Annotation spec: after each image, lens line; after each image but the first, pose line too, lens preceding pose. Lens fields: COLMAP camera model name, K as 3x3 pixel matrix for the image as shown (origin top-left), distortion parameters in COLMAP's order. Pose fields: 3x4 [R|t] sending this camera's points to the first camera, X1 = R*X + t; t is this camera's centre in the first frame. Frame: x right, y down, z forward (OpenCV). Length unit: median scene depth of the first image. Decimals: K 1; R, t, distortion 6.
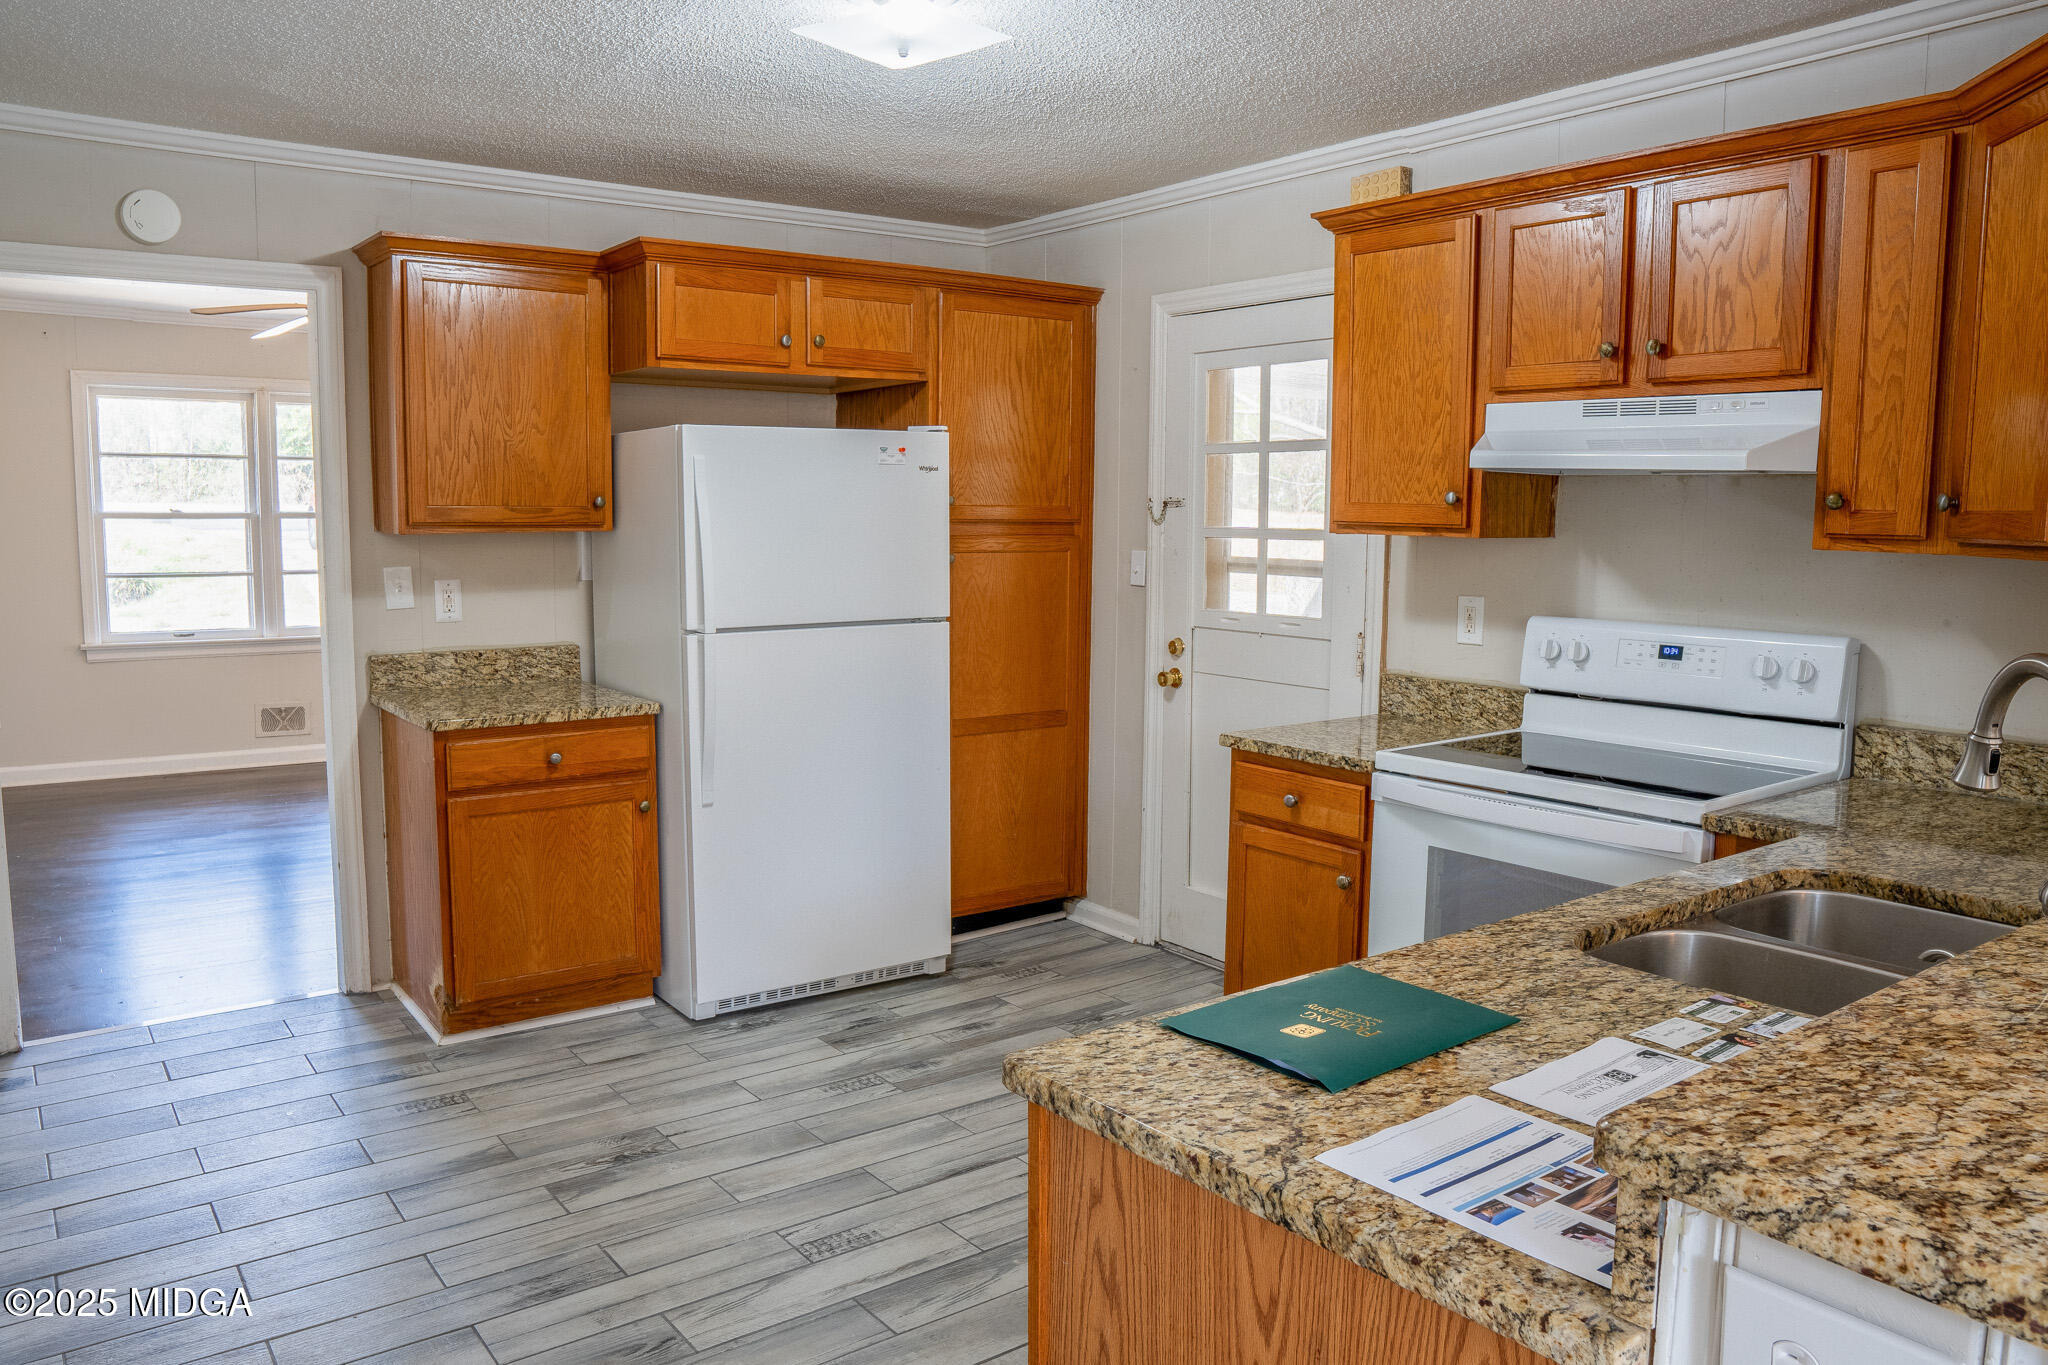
lens RADIAL K [[1492.2, 0, 1021.1], [0, 1492.2, 678.7], [0, 0, 1]] dist [-0.100750, 0.073881]
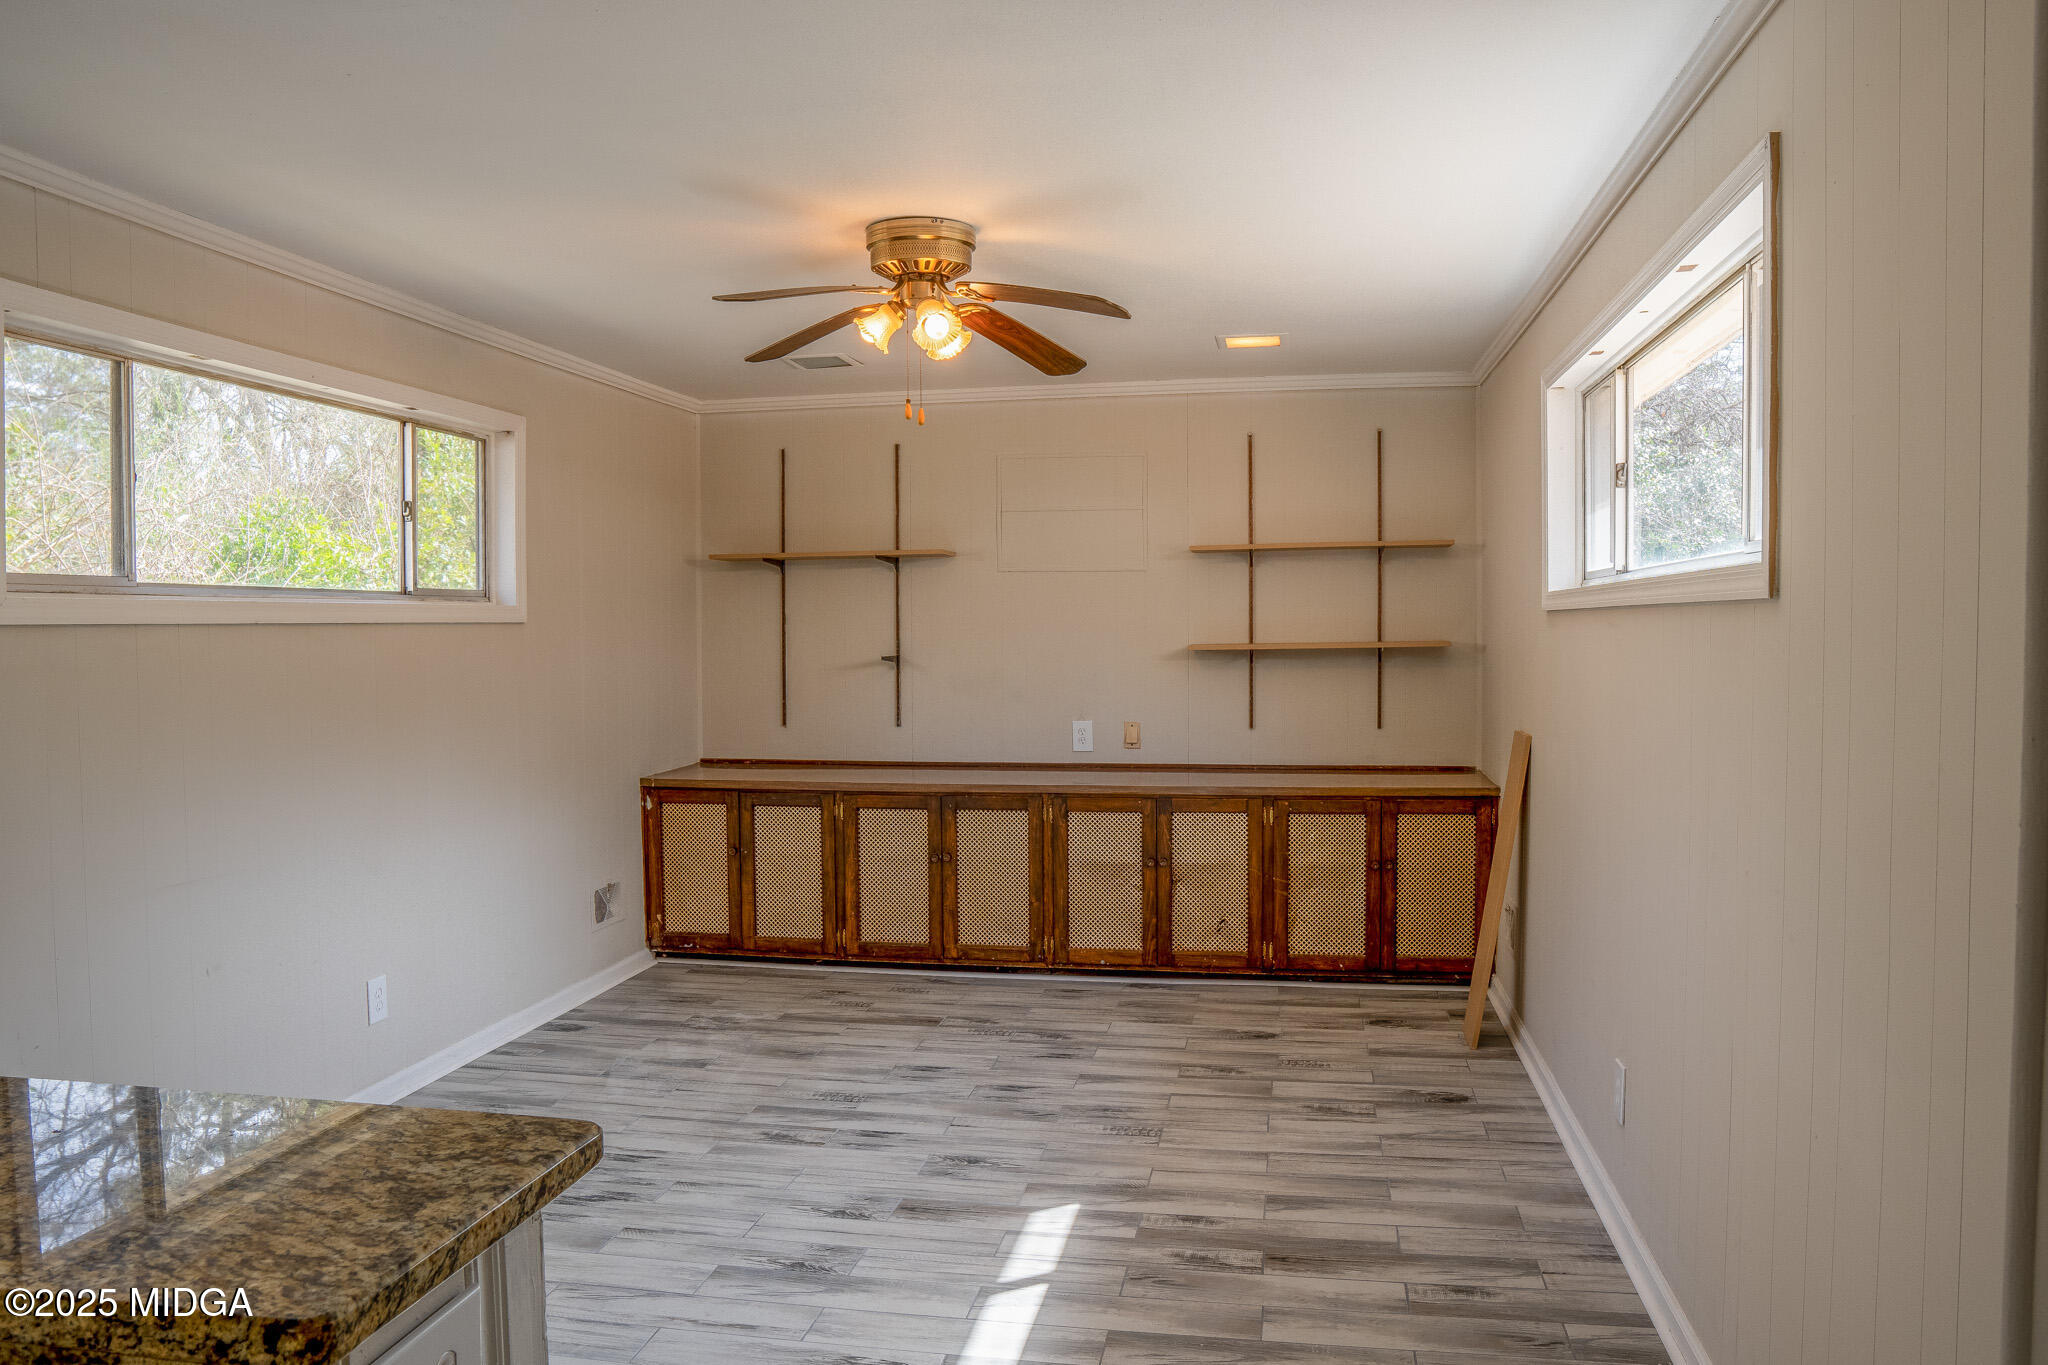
lens RADIAL K [[1492.2, 0, 1021.1], [0, 1492.2, 678.7], [0, 0, 1]] dist [-0.100750, 0.073881]
pose [[-0.679475, -0.033586, 0.732929, -0.184105], [0.087420, 0.988129, 0.126325, -0.054397], [-0.728472, 0.149907, -0.668474, 0.428633]]
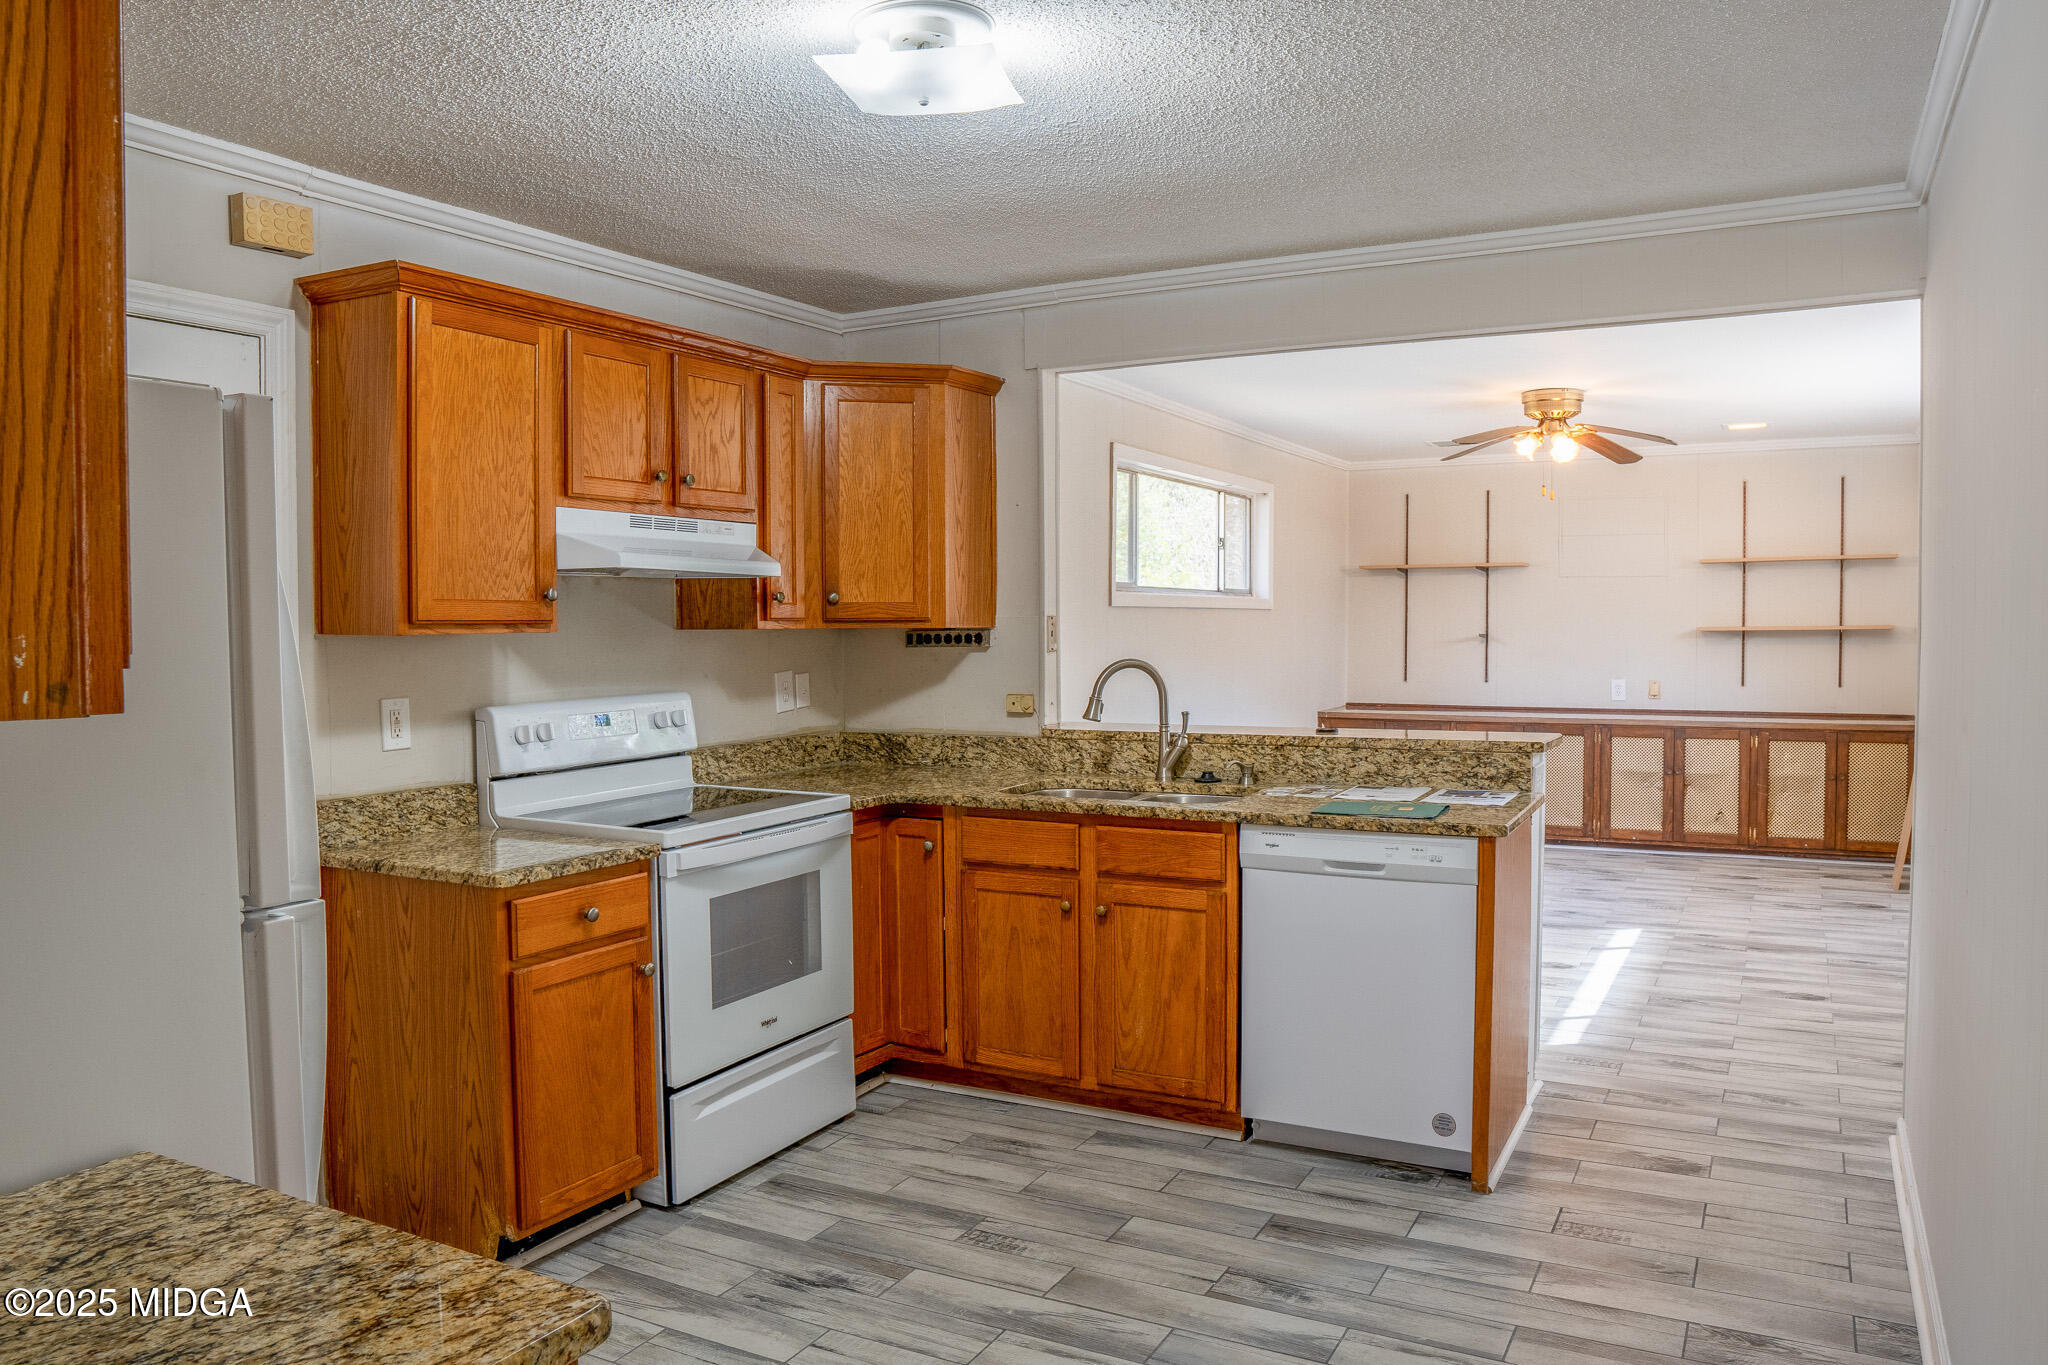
lens RADIAL K [[1492.2, 0, 1021.1], [0, 1492.2, 678.7], [0, 0, 1]] dist [-0.100750, 0.073881]
pose [[-0.426358, -0.043027, 0.903530, -0.939377], [0.107430, 0.989390, 0.097809, -0.155211], [-0.898152, 0.138768, -0.417212, 1.370185]]
